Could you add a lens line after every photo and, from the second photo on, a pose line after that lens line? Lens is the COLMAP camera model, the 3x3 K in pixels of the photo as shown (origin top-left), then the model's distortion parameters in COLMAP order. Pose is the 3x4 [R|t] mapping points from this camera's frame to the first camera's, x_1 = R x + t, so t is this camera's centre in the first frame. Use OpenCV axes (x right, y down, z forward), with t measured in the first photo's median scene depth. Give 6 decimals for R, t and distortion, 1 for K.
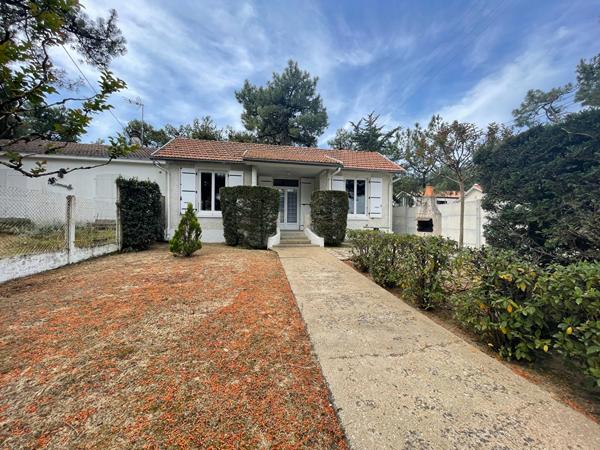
lens RADIAL K [[240.6, 0, 300.0], [0, 240.6, 225.0], [0, 0, 1]] dist [-0.006639, -0.000031]
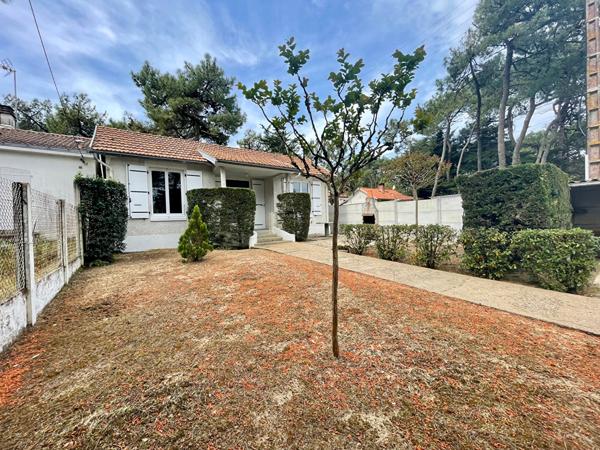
lens RADIAL K [[240.6, 0, 300.0], [0, 240.6, 225.0], [0, 0, 1]] dist [-0.006639, -0.000031]
pose [[0.902140, -0.050578, 0.428469, -0.129073], [0.048392, 0.998700, 0.015999, -0.002528], [-0.428721, 0.006301, 0.903415, -0.014906]]
